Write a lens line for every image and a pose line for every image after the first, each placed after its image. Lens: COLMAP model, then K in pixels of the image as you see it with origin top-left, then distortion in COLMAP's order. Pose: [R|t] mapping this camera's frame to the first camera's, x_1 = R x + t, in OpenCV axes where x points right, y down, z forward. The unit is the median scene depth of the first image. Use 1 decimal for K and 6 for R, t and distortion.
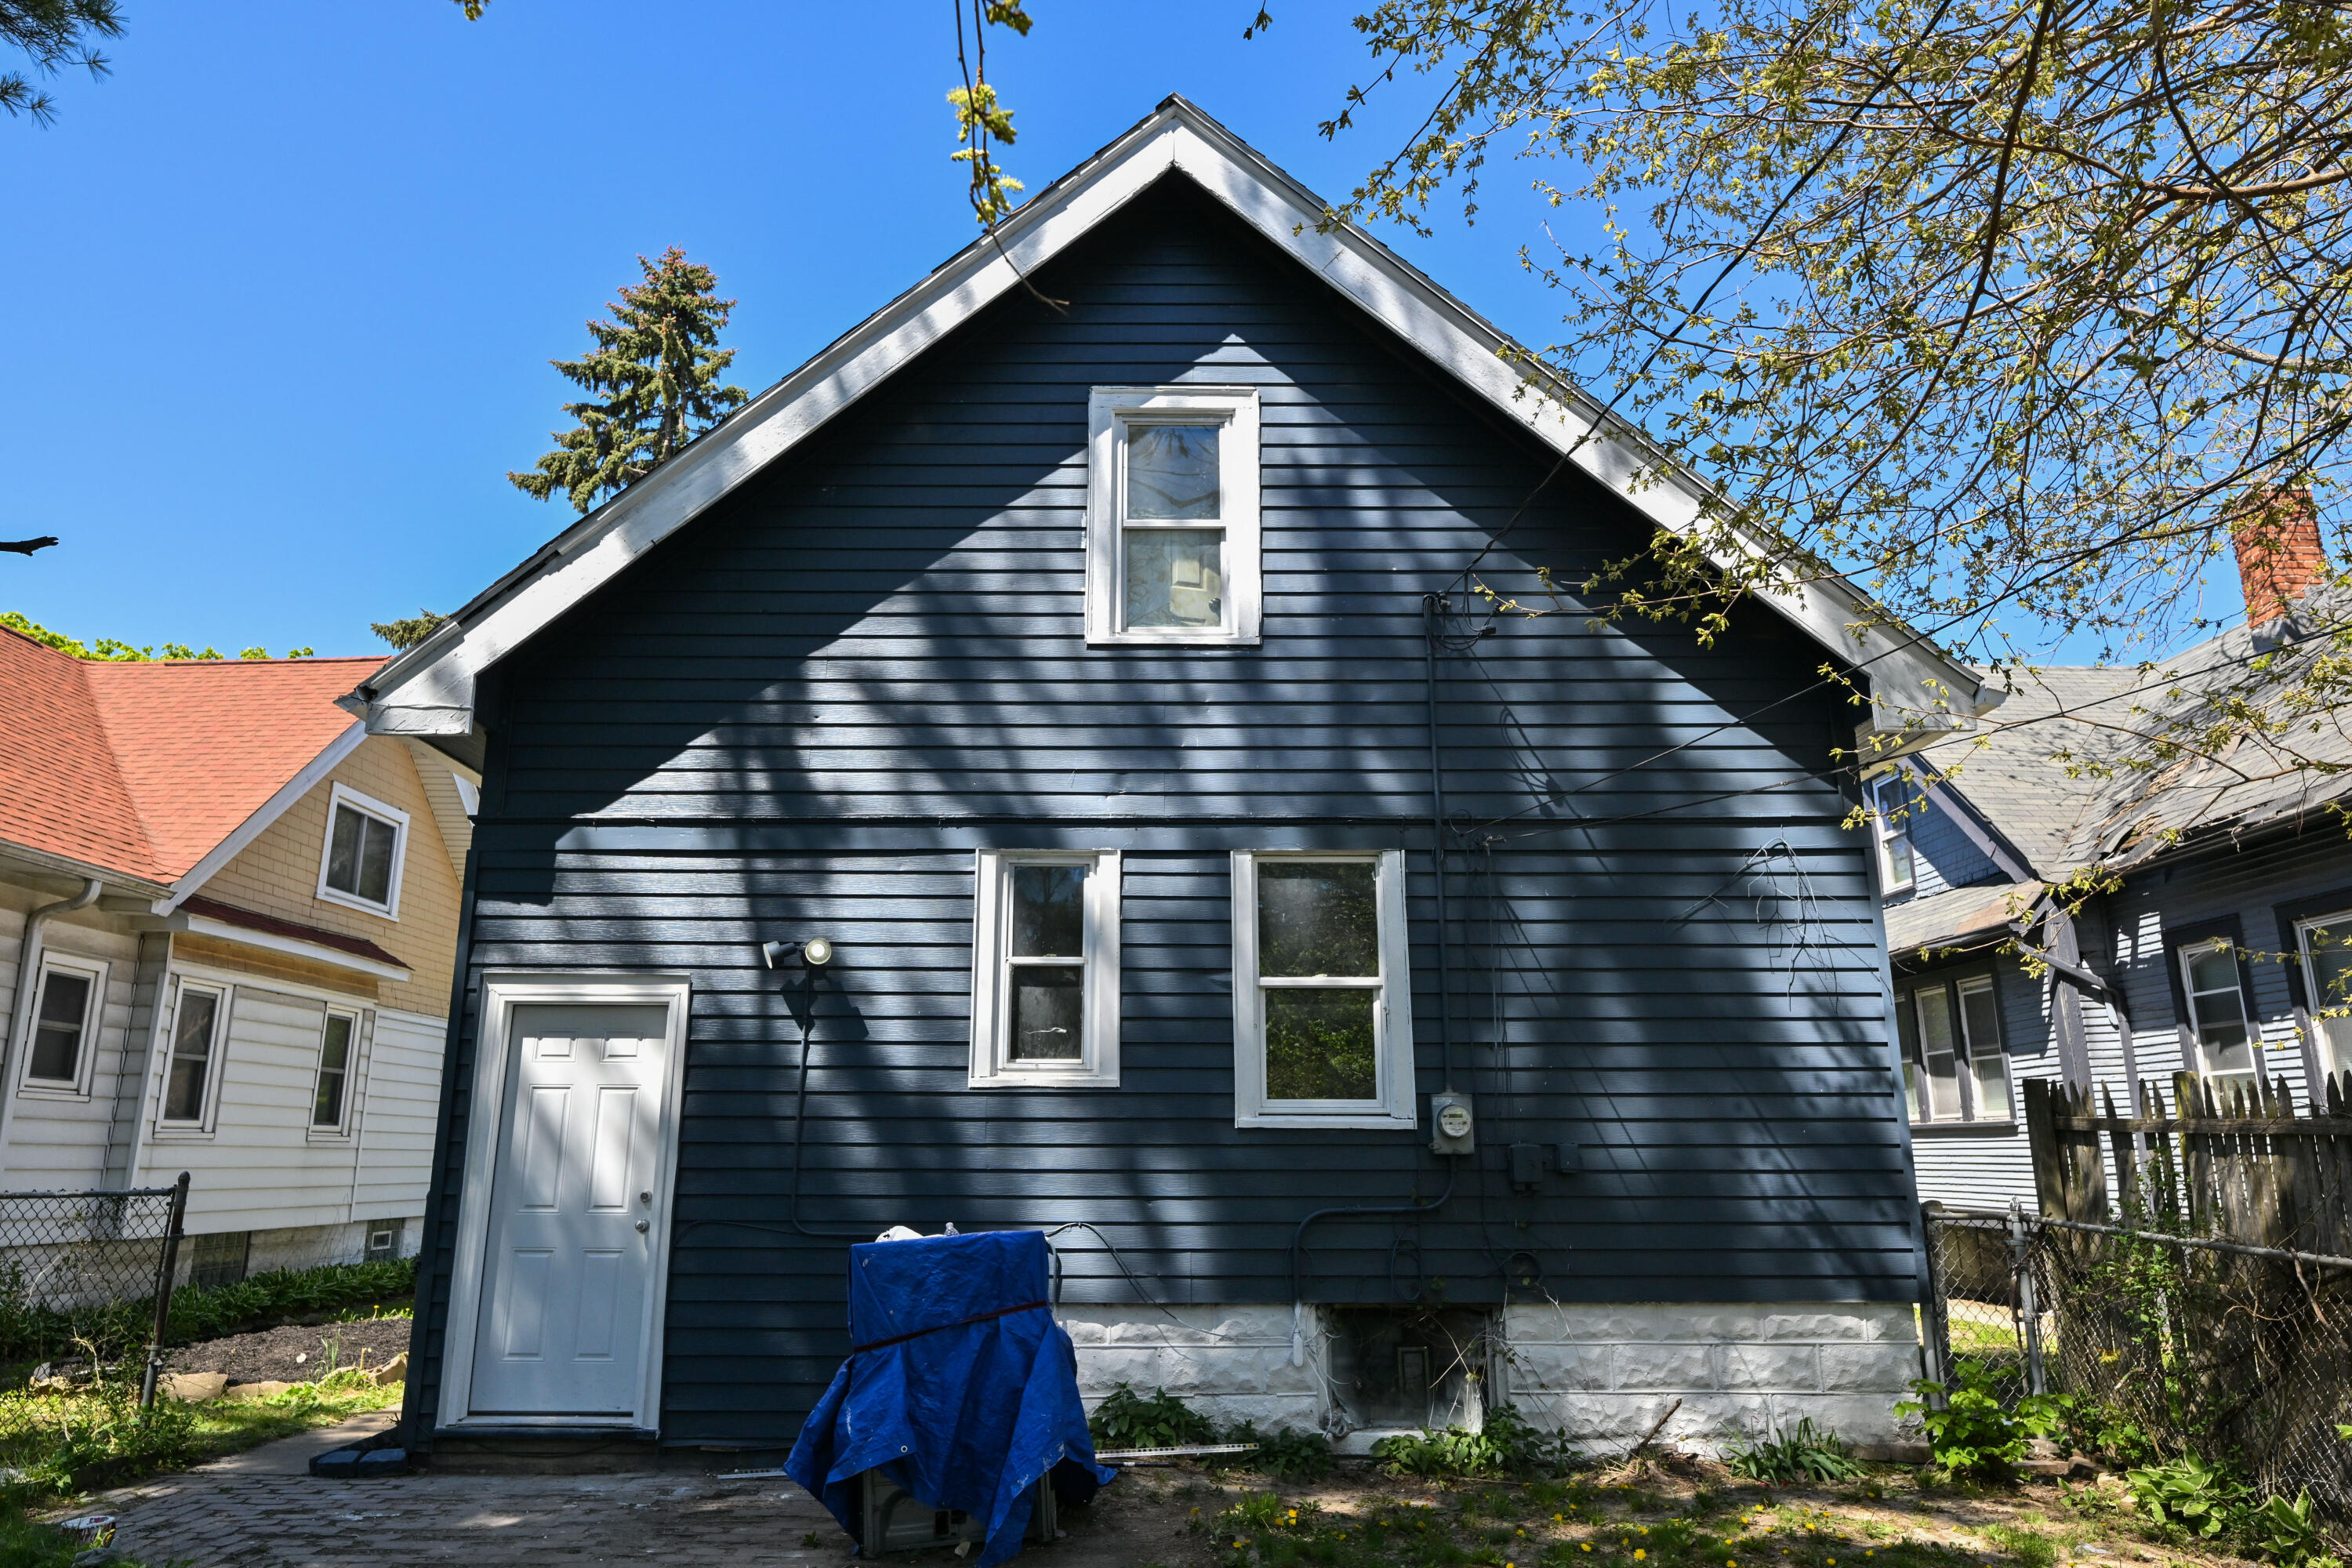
lens RADIAL K [[1453.7, 0, 1160.9], [0, 1453.7, 792.7], [0, 0, 1]] dist [0.004090, -0.002744]
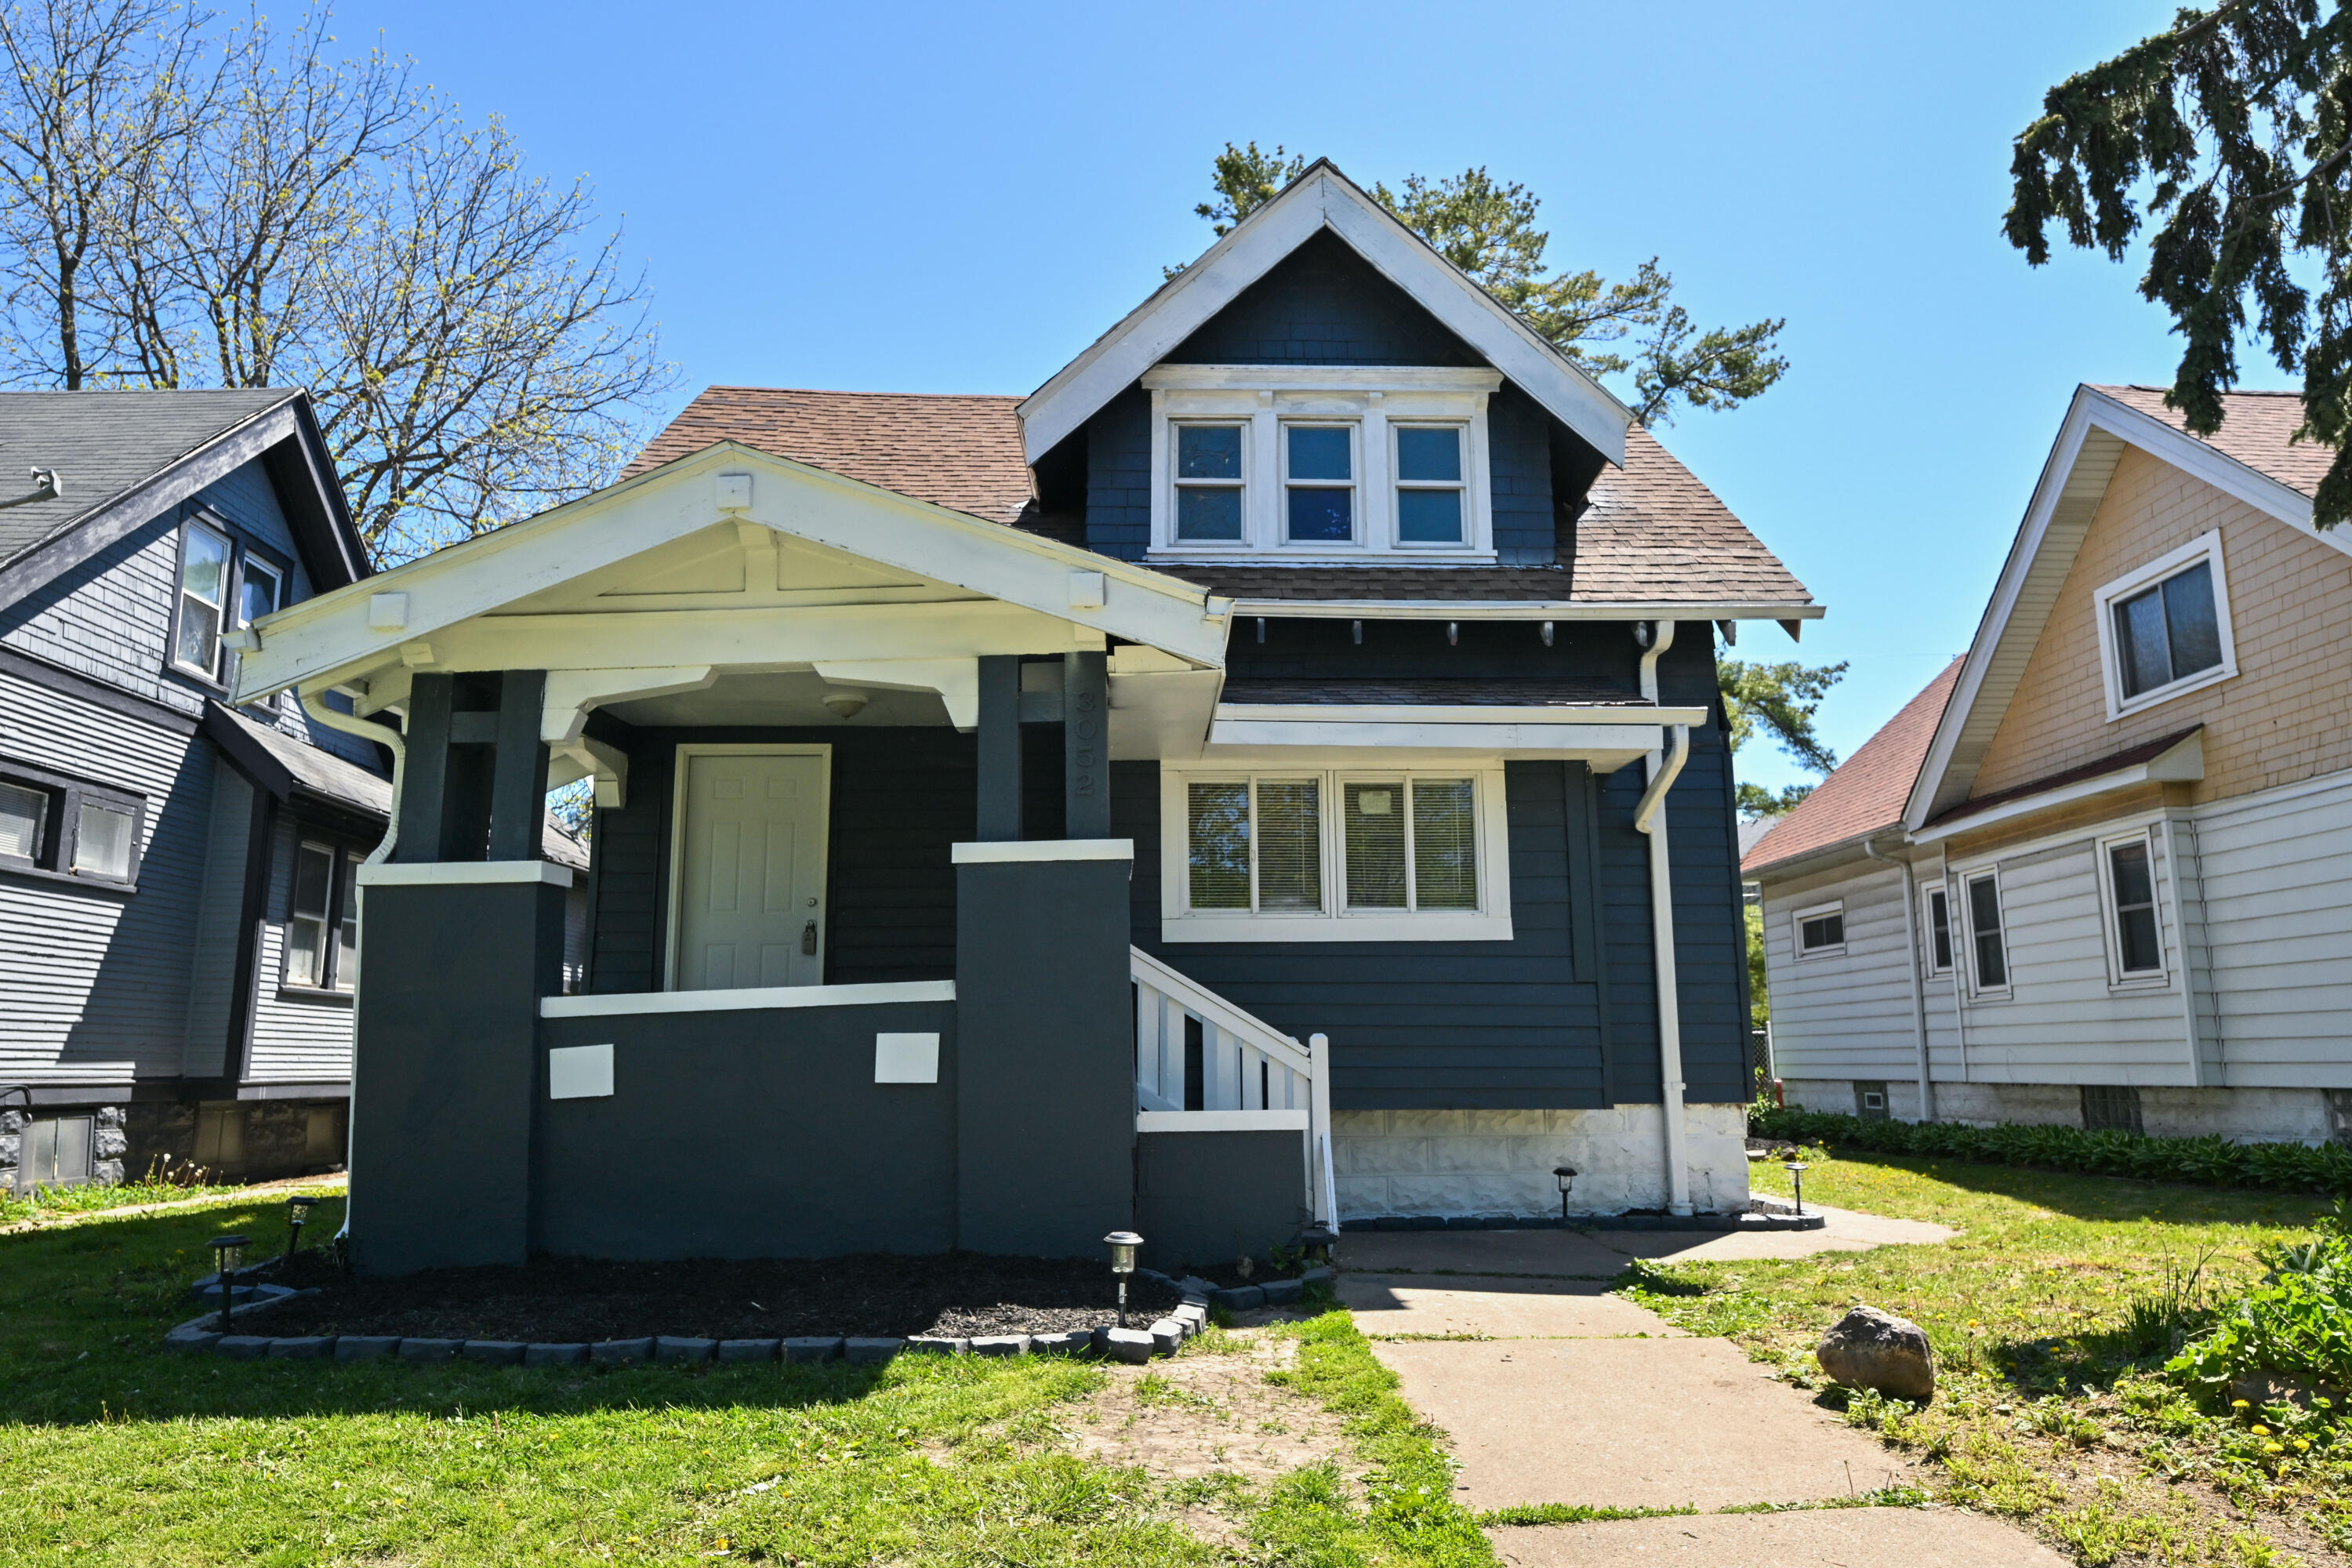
lens RADIAL K [[1593.7, 0, 1175.4], [0, 1593.7, 779.0], [0, 0, 1]] dist [-0.003962, -0.001323]
pose [[-0.999841, 0.011597, -0.013561, 0.006977], [0.016159, 0.910849, -0.412424, 0.979239], [0.007569, -0.412578, -0.910891, 3.690912]]
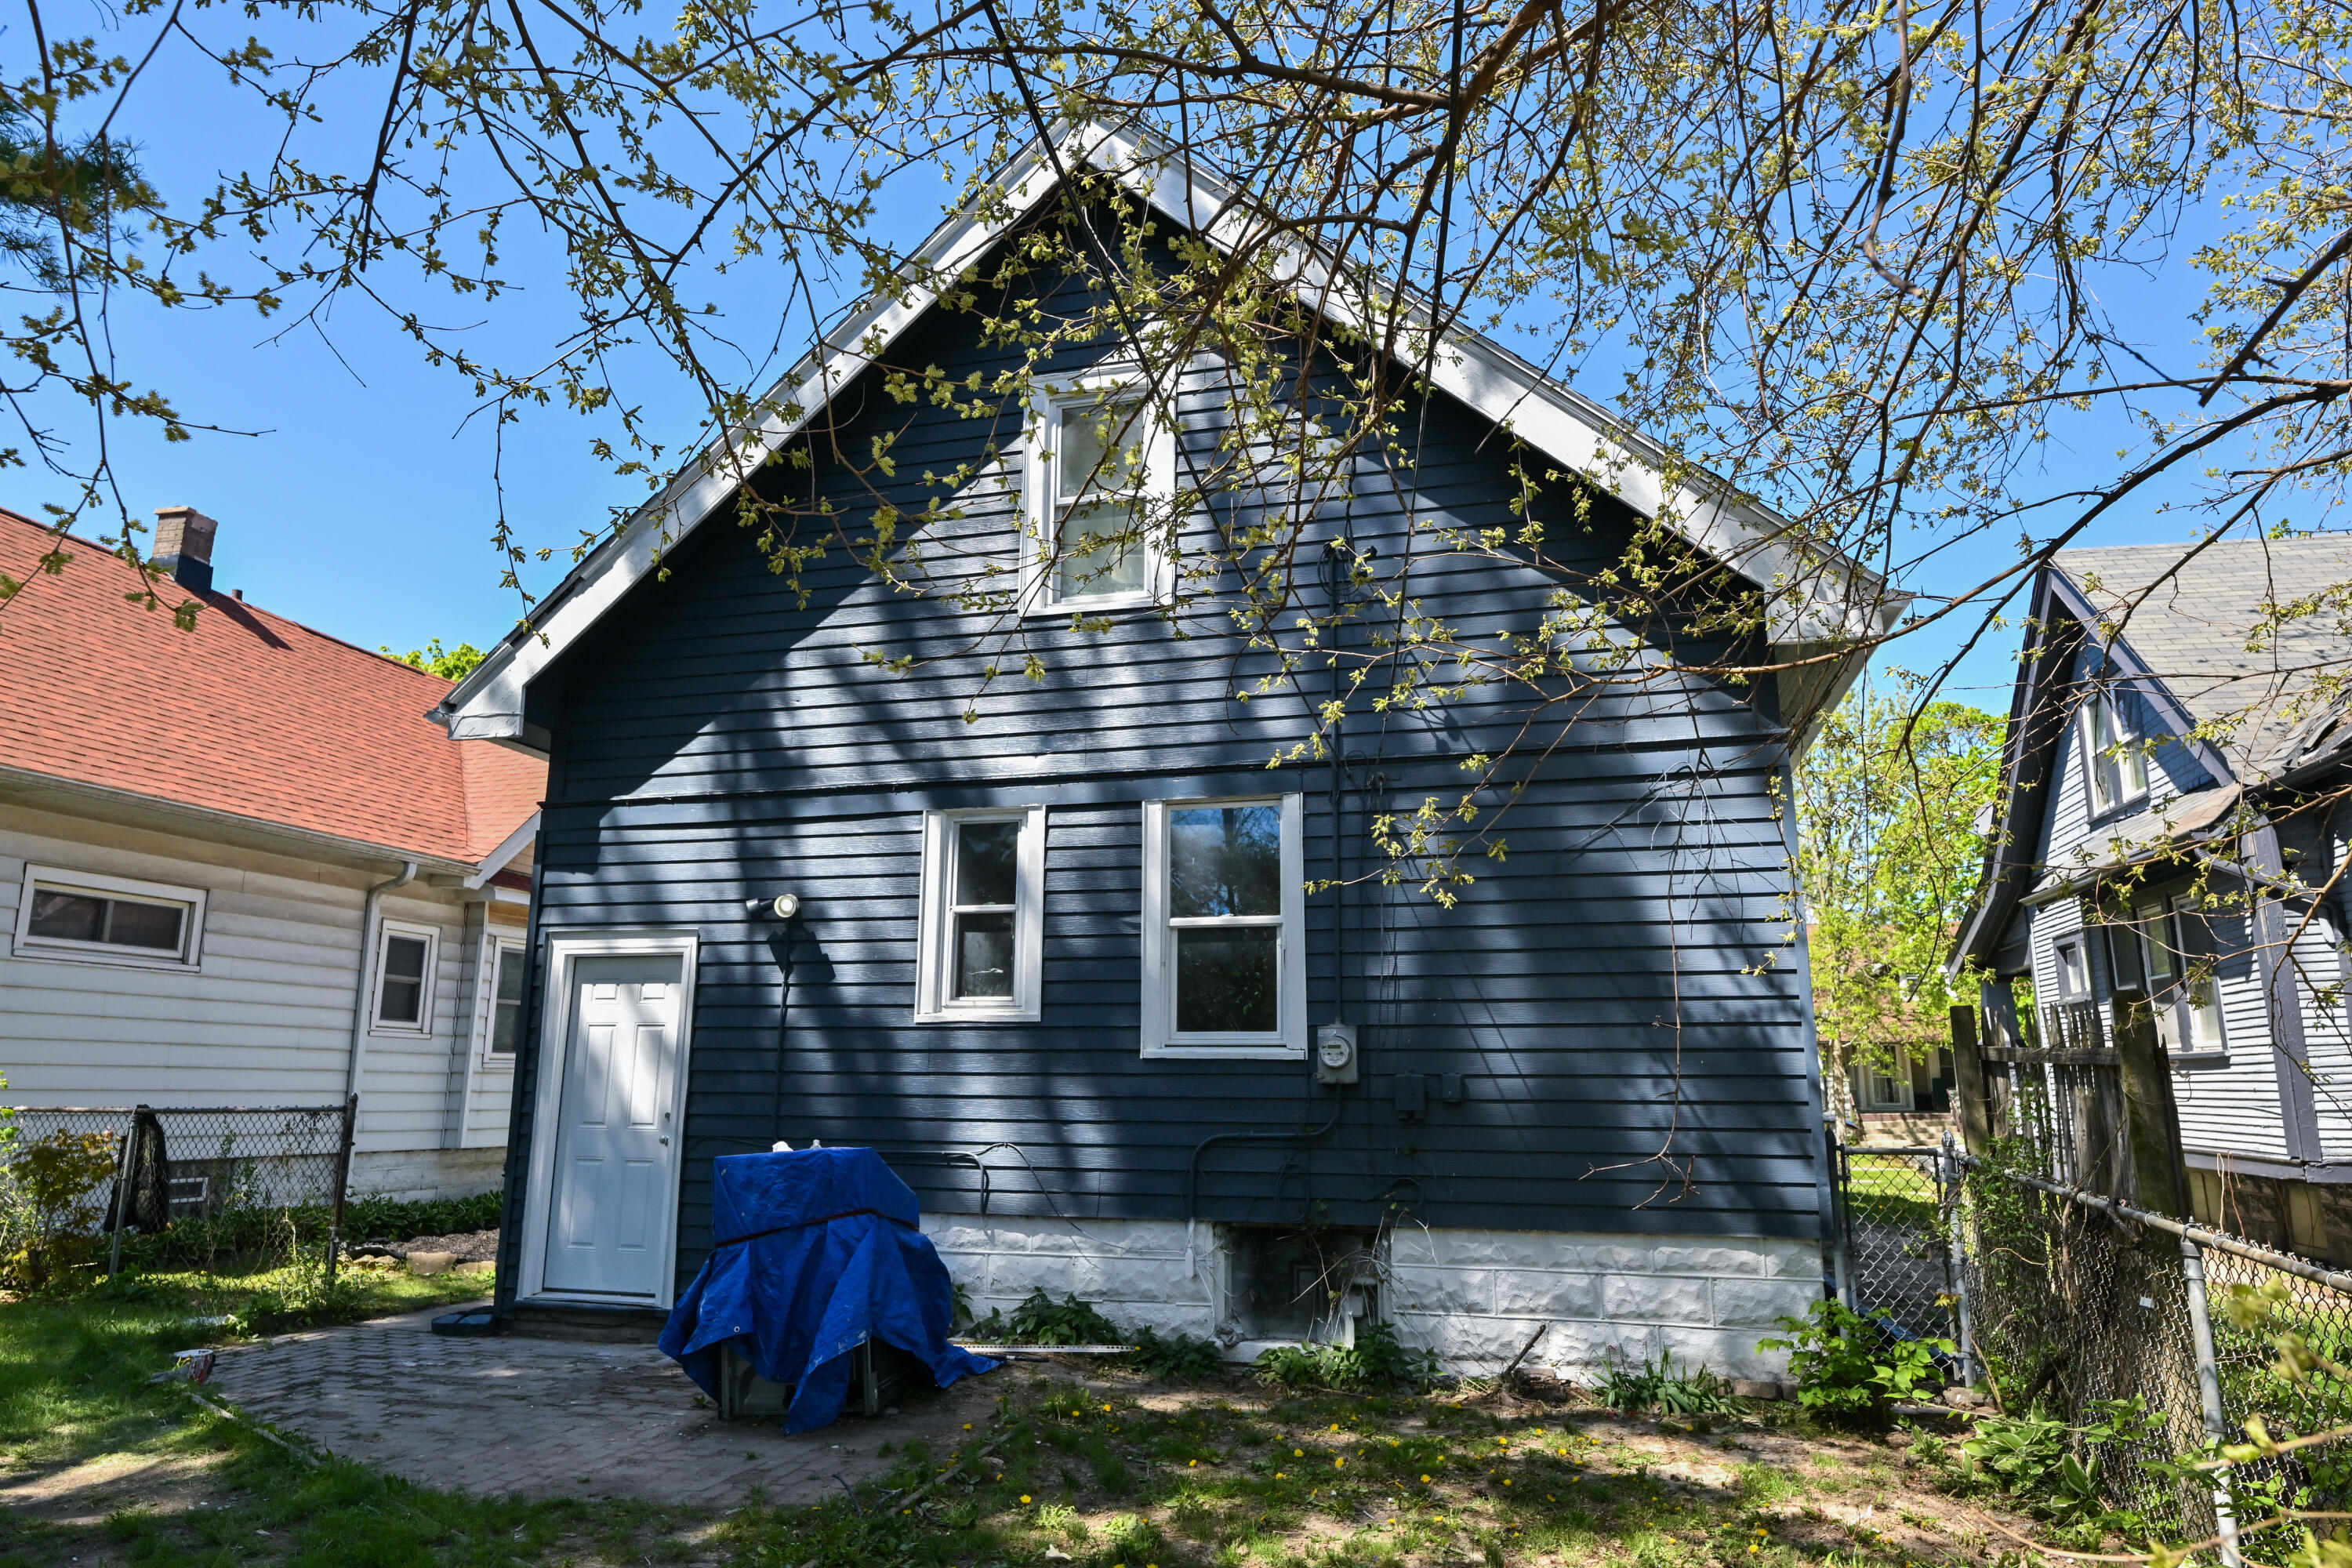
lens RADIAL K [[1453.7, 0, 1199.0], [0, 1453.7, 773.9], [0, 0, 1]] dist [0.004090, -0.002744]
pose [[0.963432, -0.051823, -0.262893, 0.375253], [0.059120, 0.998052, 0.019917, 0.001010], [0.261349, -0.034731, 0.964619, -0.020966]]
